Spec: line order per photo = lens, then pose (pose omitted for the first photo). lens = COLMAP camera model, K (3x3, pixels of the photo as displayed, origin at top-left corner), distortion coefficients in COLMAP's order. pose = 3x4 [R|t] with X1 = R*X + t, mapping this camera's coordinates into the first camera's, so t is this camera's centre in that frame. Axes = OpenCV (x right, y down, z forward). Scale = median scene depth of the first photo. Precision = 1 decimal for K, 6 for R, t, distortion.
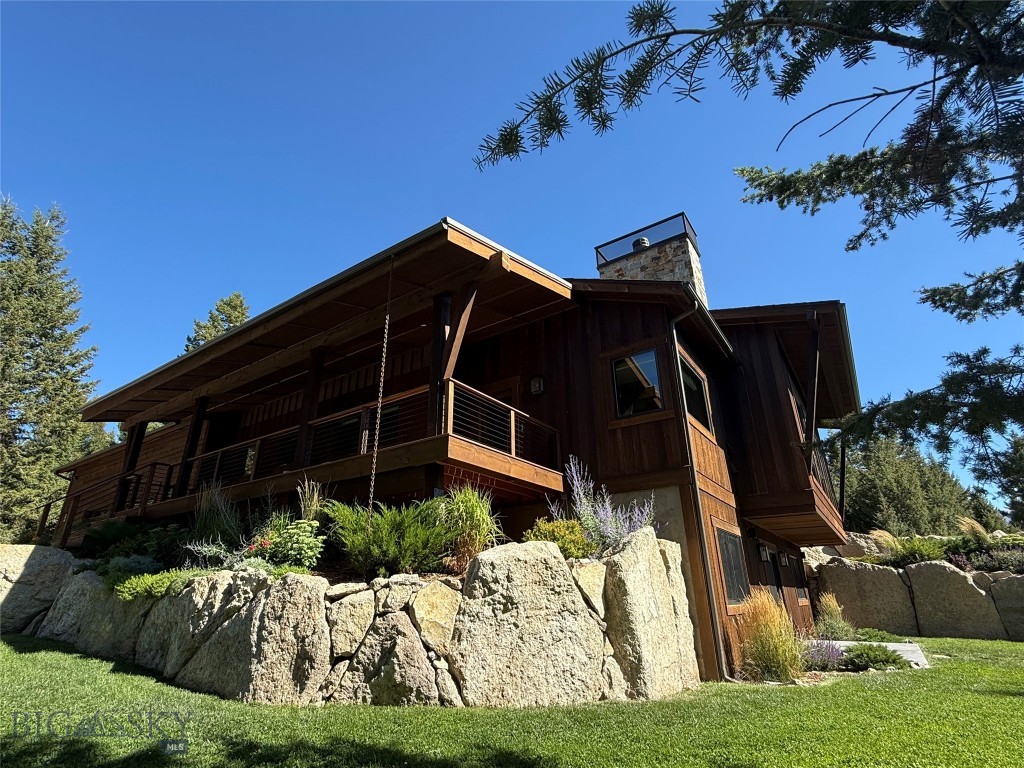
lens RADIAL K [[510.9, 0, 512.0], [0, 510.9, 384.0], [0, 0, 1]] dist [0.000337, 0.000018]
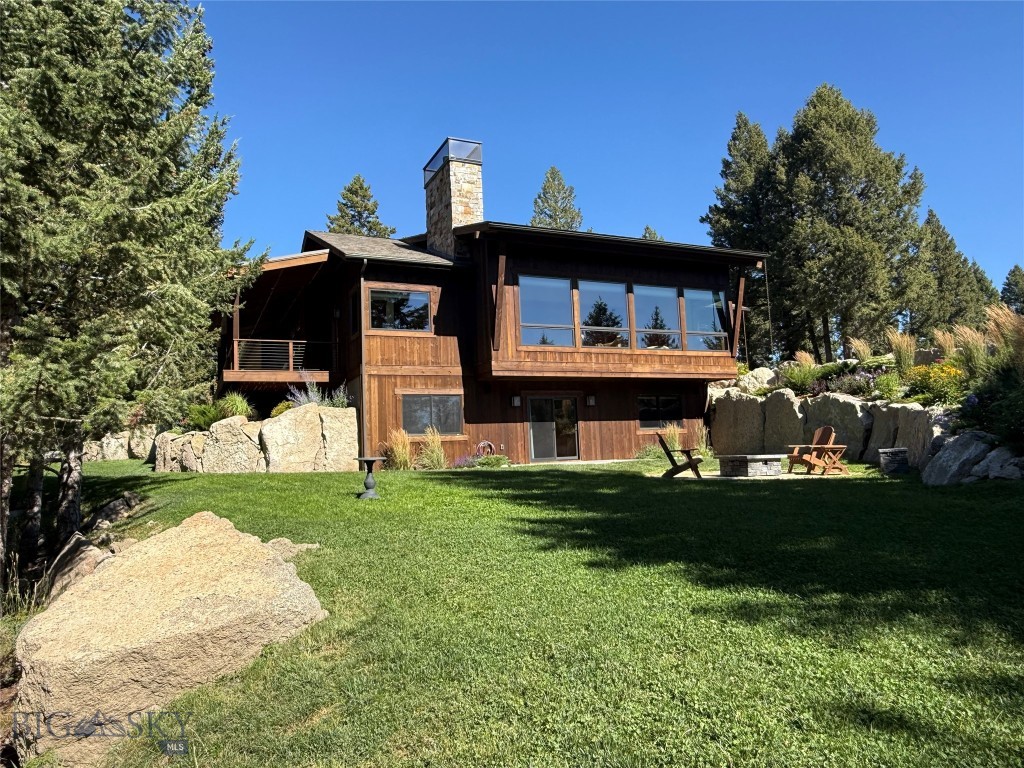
lens RADIAL K [[703.0, 0, 512.0], [0, 703.0, 384.0], [0, 0, 1]] dist [-0.004200, -0.002096]
pose [[0.853450, -0.073164, -0.516014, 3.210280], [0.226853, 0.943533, 0.241418, -0.380291], [0.469213, -0.323097, 0.821856, -1.193215]]
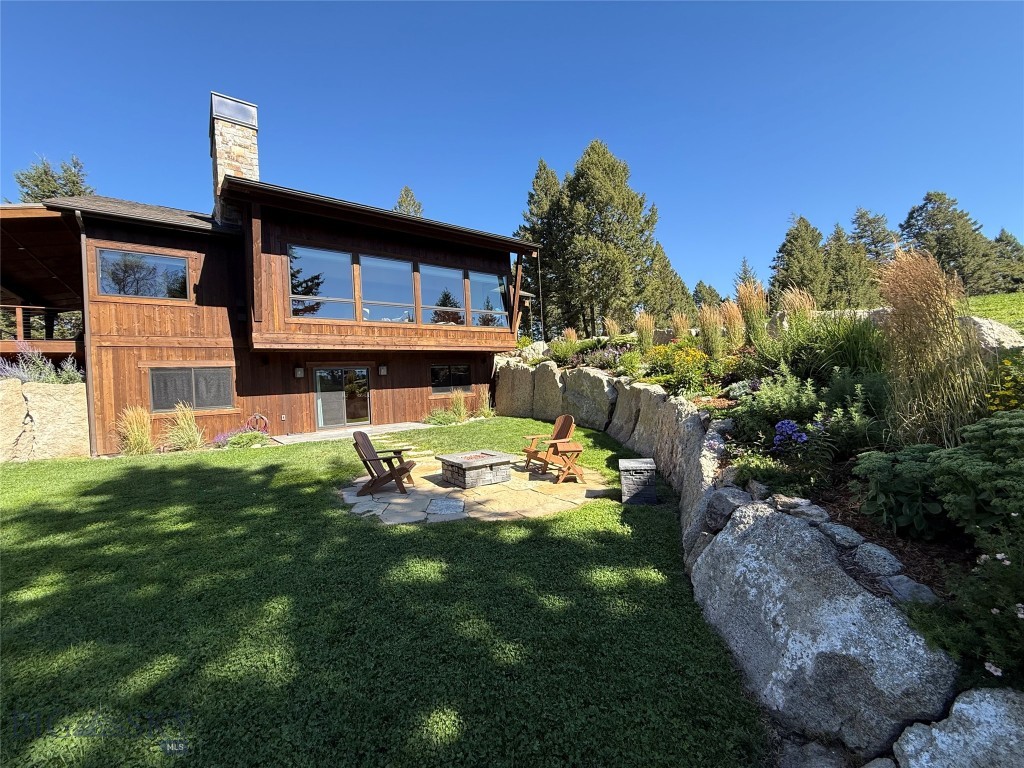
lens RADIAL K [[430.1, 0, 512.0], [0, 430.1, 384.0], [0, 0, 1]] dist [-0.007666, 0.000818]
pose [[0.948225, -0.035954, -0.315557, 3.116258], [0.156549, 0.917396, 0.365892, 0.078987], [0.276336, -0.396348, 0.875527, 0.392651]]
